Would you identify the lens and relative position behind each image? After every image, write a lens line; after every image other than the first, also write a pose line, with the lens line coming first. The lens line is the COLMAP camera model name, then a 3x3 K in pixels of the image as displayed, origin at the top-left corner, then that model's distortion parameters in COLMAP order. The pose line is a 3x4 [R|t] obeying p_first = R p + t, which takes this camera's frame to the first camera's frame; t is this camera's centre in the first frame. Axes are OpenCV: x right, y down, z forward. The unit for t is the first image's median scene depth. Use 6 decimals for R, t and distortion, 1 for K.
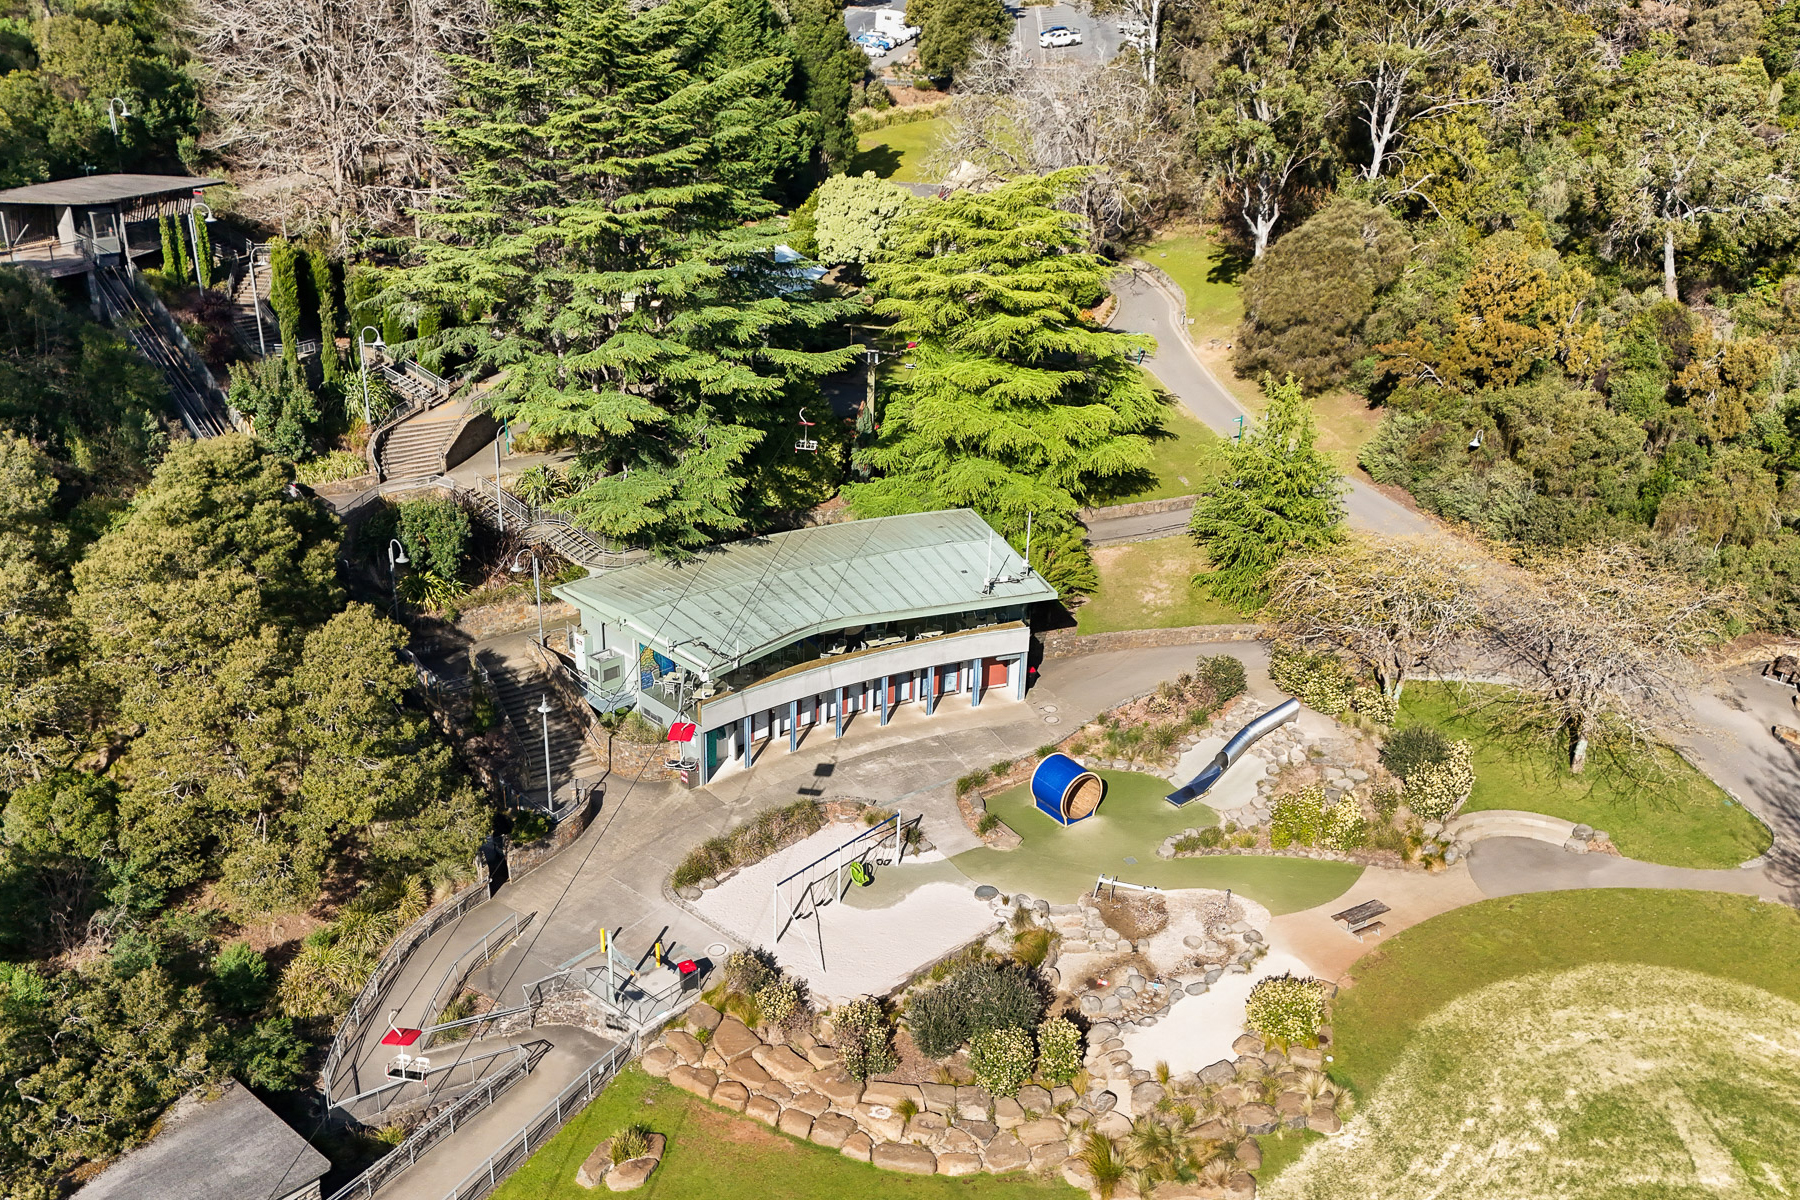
lens RADIAL K [[1562.9, 0, 900.0], [0, 1562.9, 600.0], [0, 0, 1]] dist [0.084688, -0.113821]
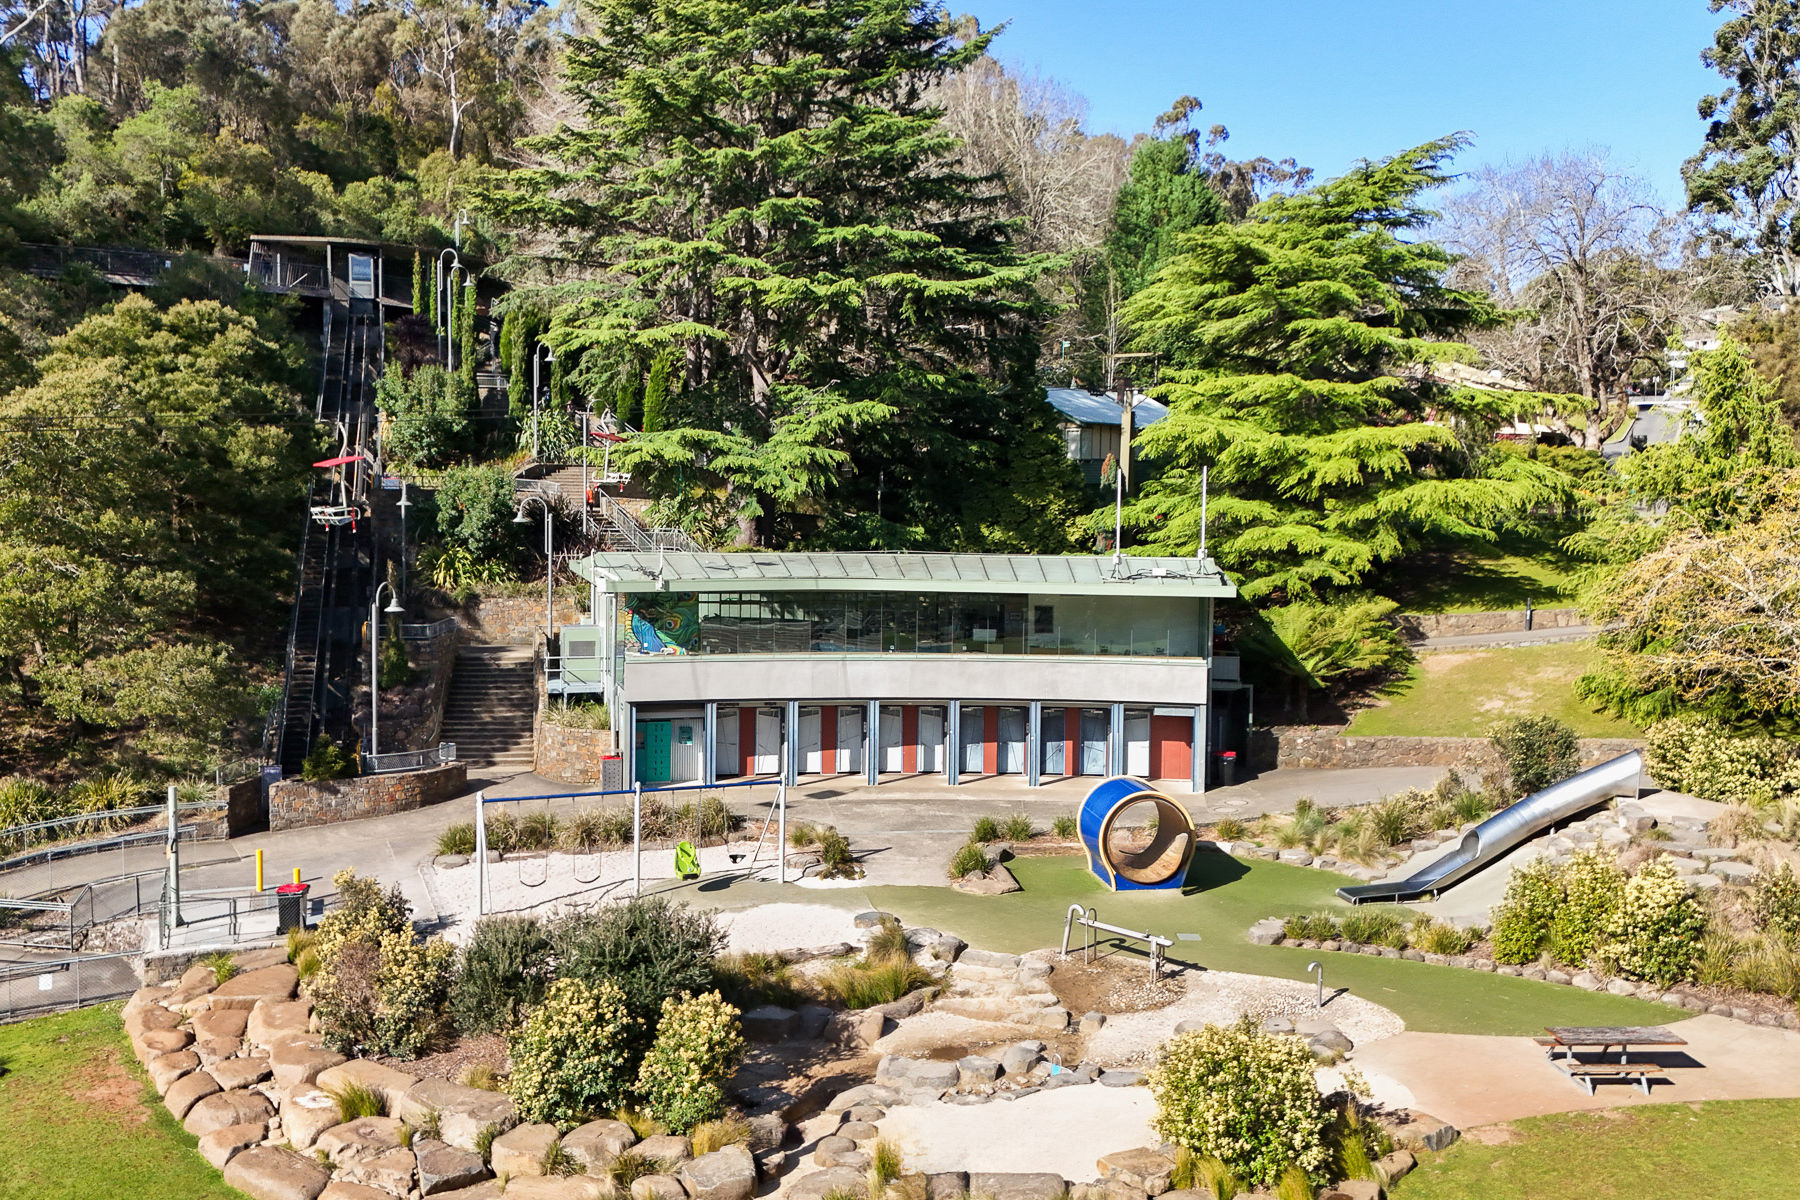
lens RADIAL K [[1562.9, 0, 900.0], [0, 1562.9, 600.0], [0, 0, 1]] dist [0.084688, -0.113821]
pose [[0.887863, 0.016104, -0.459826, 0.266440], [-0.175906, 0.935347, -0.306893, 0.212351], [0.425154, 0.353365, 0.833293, 0.433335]]
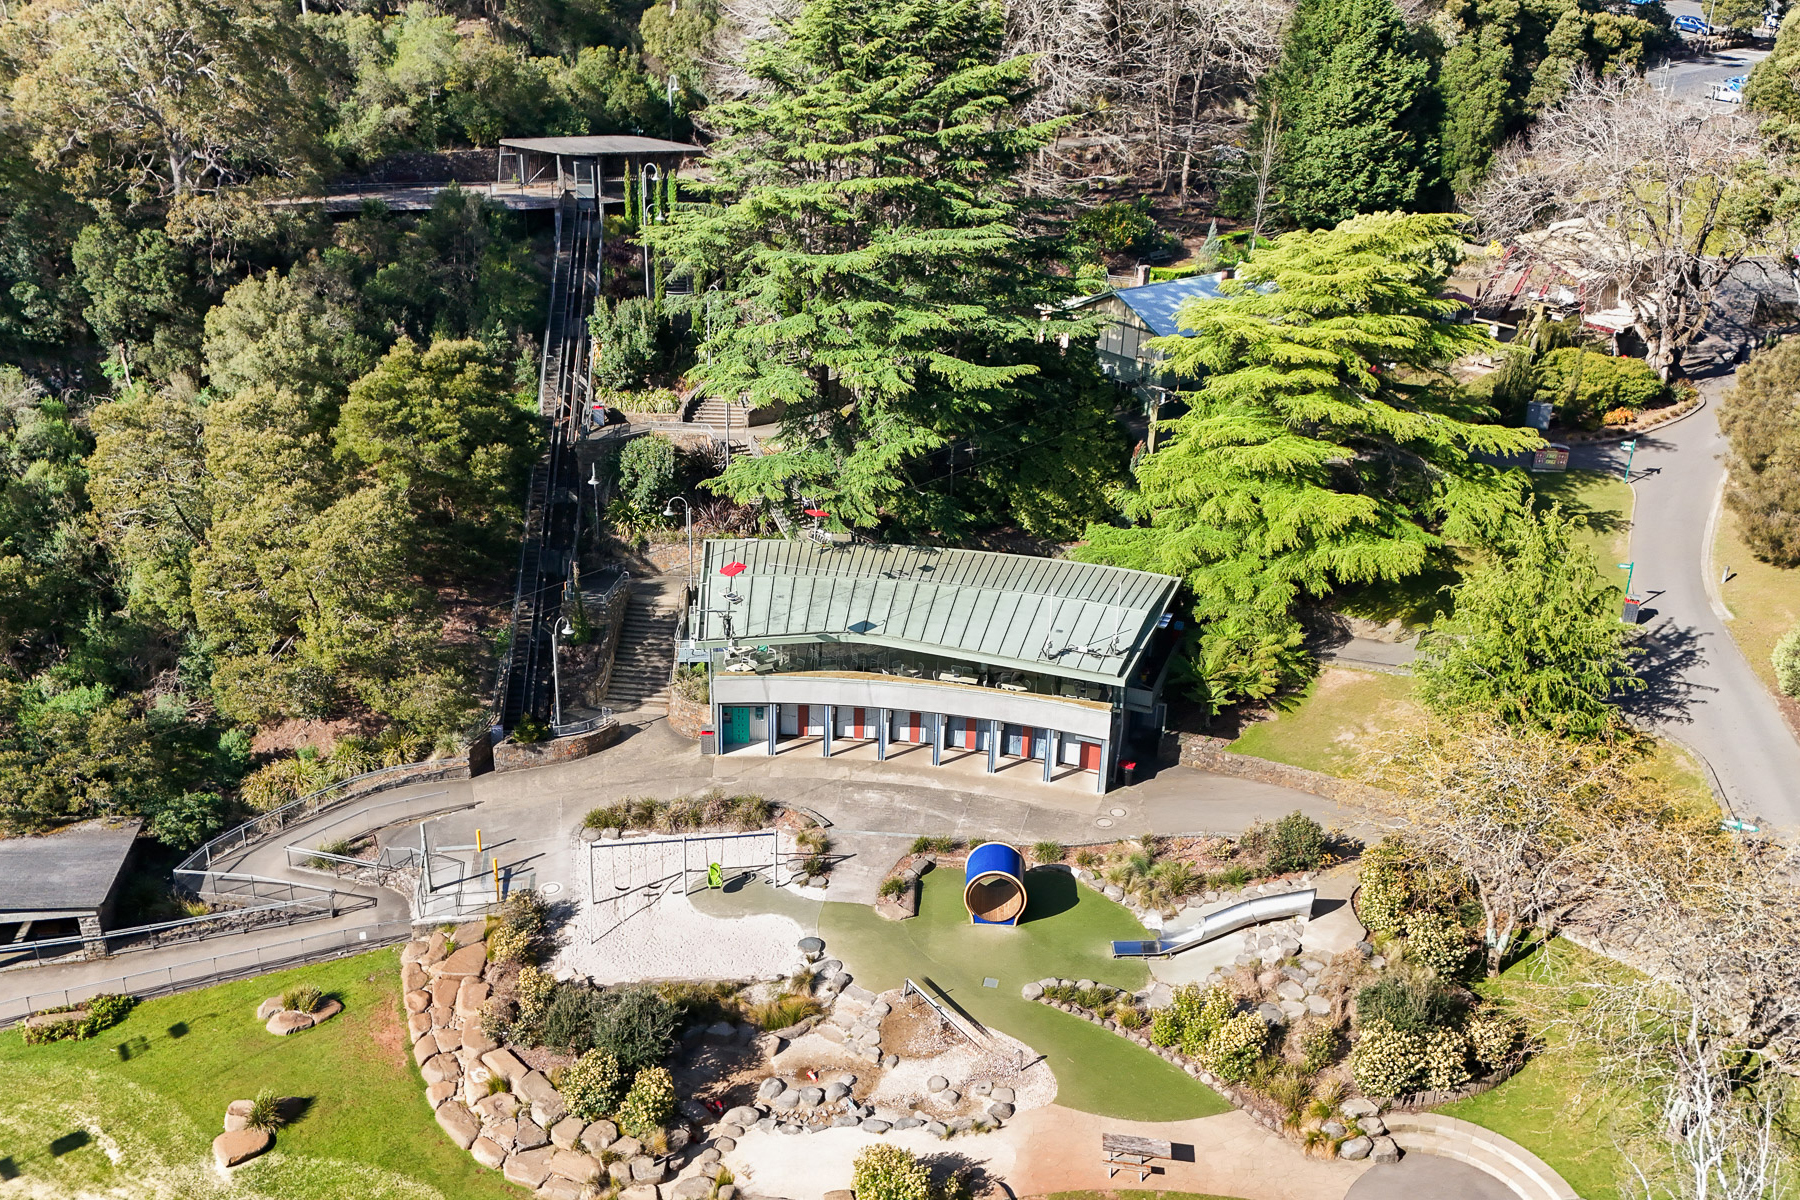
lens RADIAL K [[1562.9, 0, 900.0], [0, 1562.9, 600.0], [0, 0, 1]] dist [0.084688, -0.113821]
pose [[0.772406, 0.249247, -0.584180, 0.498443], [-0.263252, 0.962689, 0.062669, -0.068404], [0.578004, 0.105381, 0.809201, 0.223163]]
